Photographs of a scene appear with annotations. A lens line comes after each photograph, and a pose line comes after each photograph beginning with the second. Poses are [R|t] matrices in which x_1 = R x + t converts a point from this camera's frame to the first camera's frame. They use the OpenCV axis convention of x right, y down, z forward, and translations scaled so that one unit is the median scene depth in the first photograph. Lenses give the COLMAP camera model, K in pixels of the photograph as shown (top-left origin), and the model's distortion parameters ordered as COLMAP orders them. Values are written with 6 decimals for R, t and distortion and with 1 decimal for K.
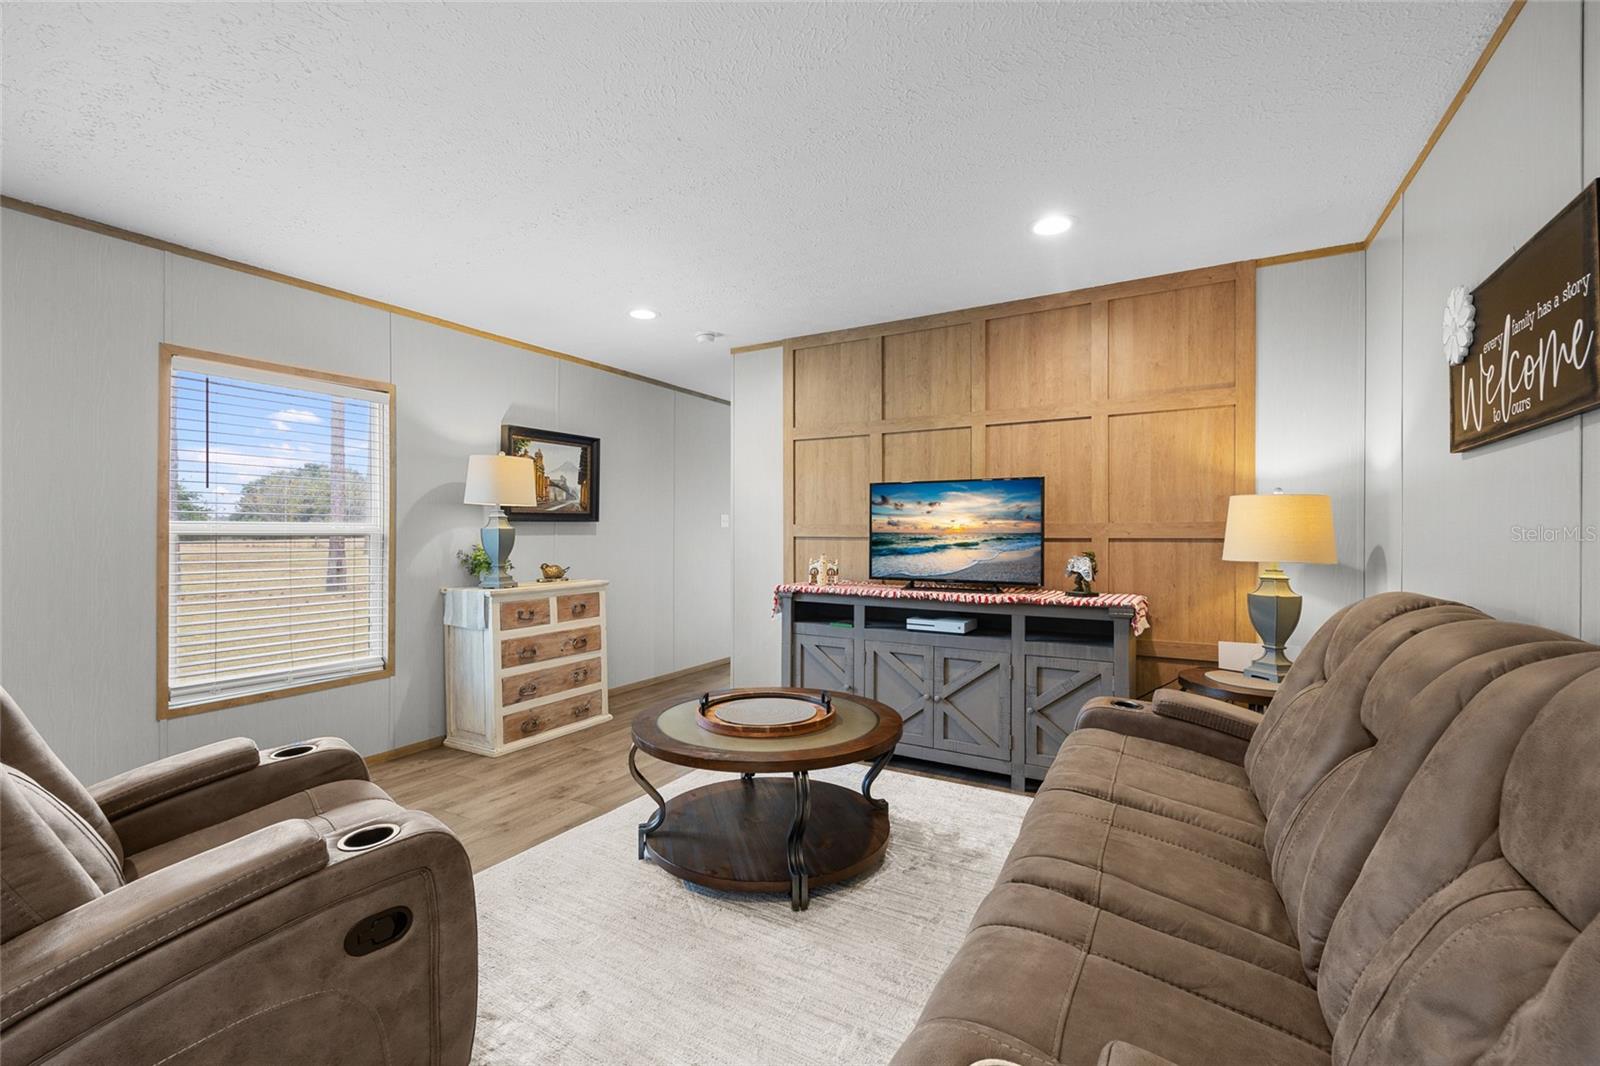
lens RADIAL K [[670.9, 0, 800.0], [0, 670.9, 533.0], [0, 0, 1]] dist [-0.002602, -0.000650]
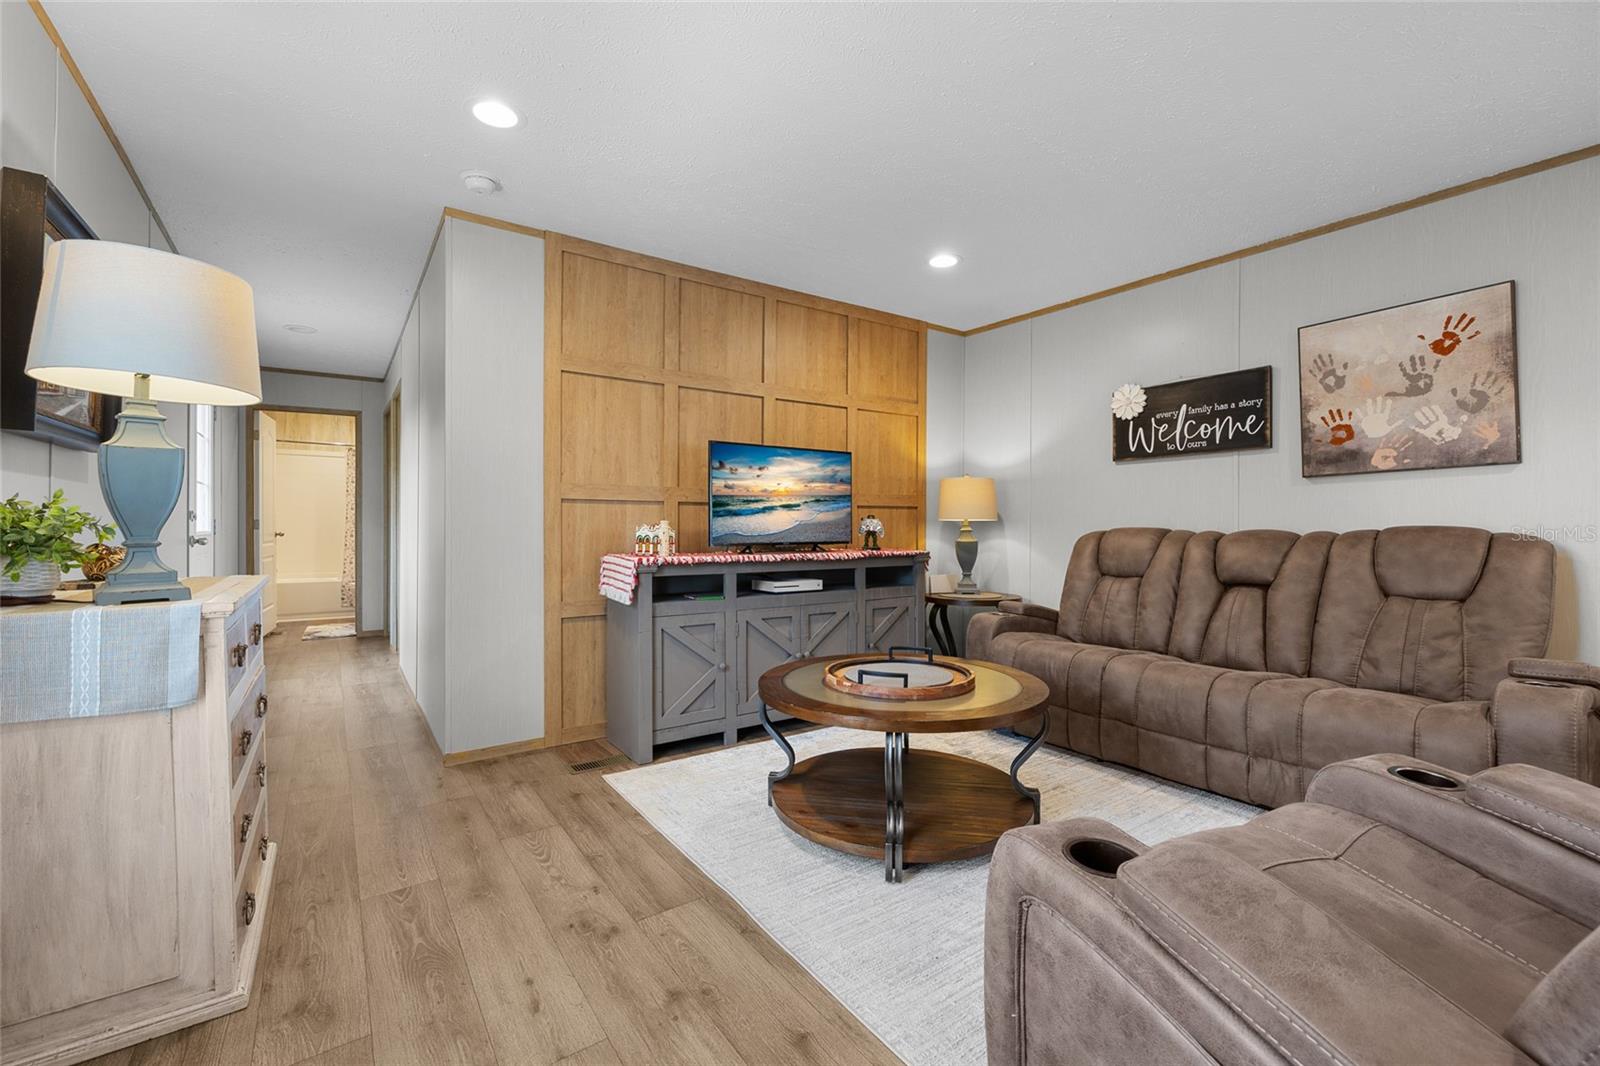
lens RADIAL K [[663.3, 0, 800.0], [0, 663.3, 533.0], [0, 0, 1]] dist [-0.025089, 0.000088]
pose [[0.416518, -0.011169, 0.909059, -0.684927], [-0.000006, 0.999925, 0.012288, 0.041410], [-0.909127, -0.005124, 0.416486, 0.538636]]
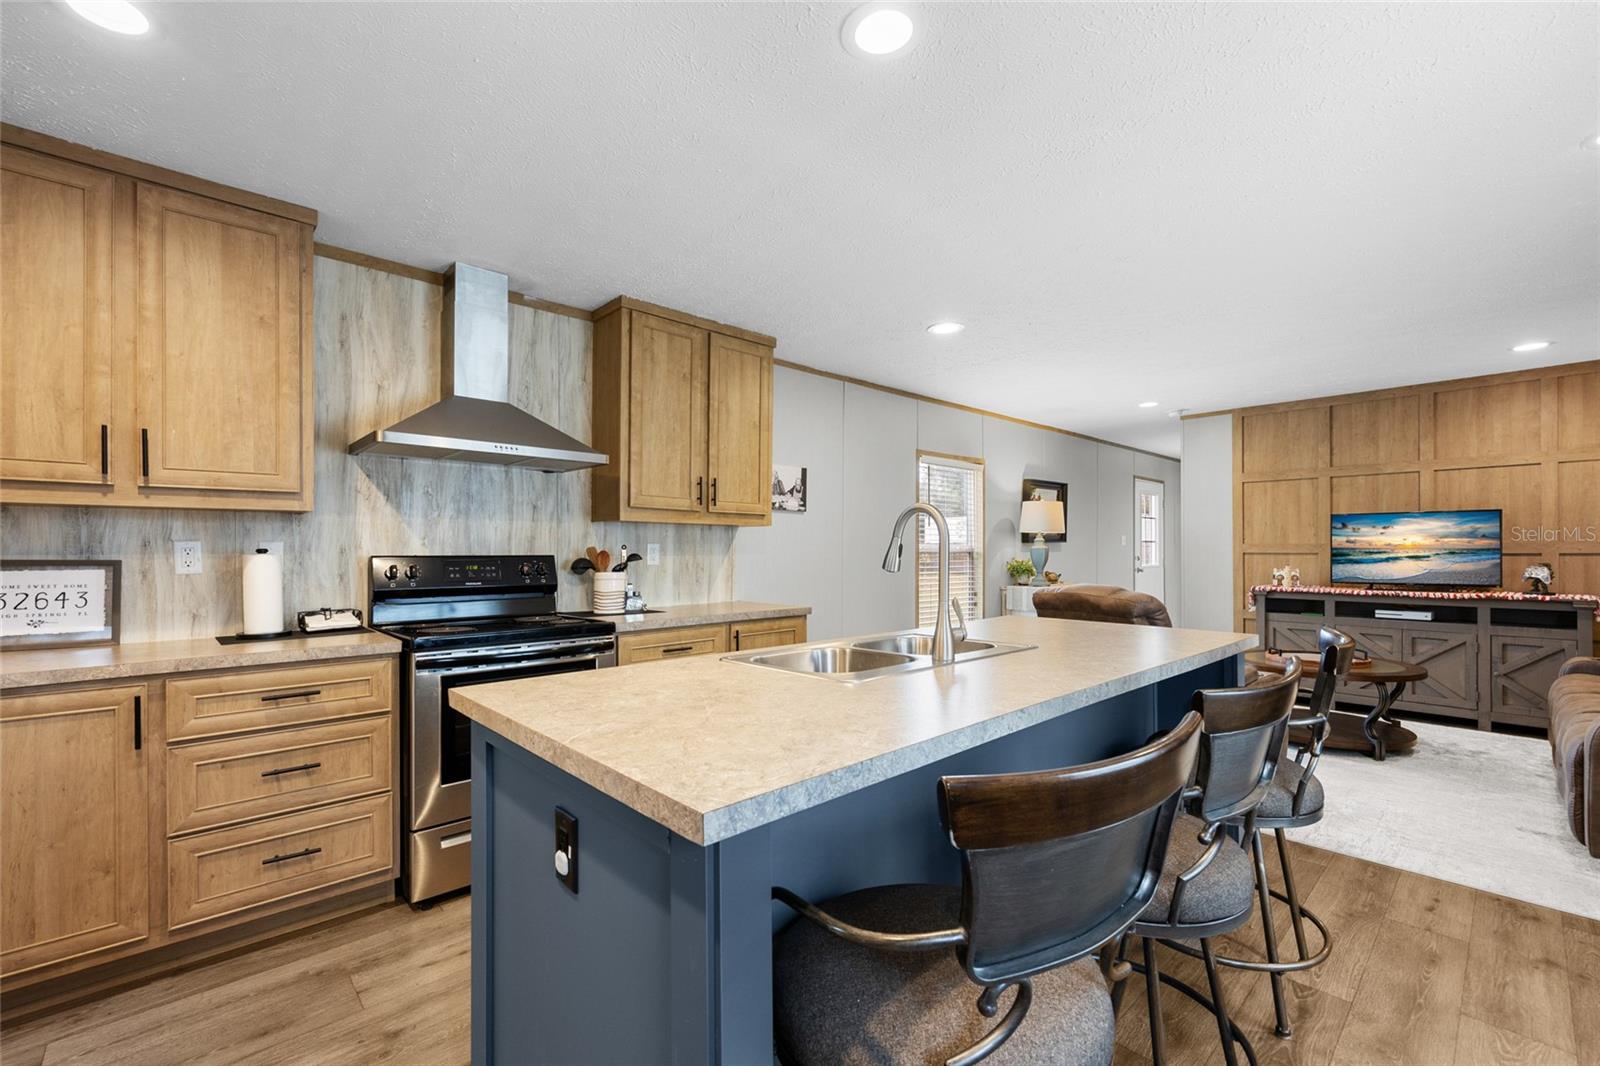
lens RADIAL K [[675.3, 0, 799.4], [0, 675.3, 549.1], [0, 0, 1]] dist [-0.000866, -0.000161]
pose [[0.956134, -0.004163, -0.292901, -0.566077], [0.003493, 0.999990, -0.002812, -0.001950], [0.292910, 0.001666, 0.956139, -0.698557]]
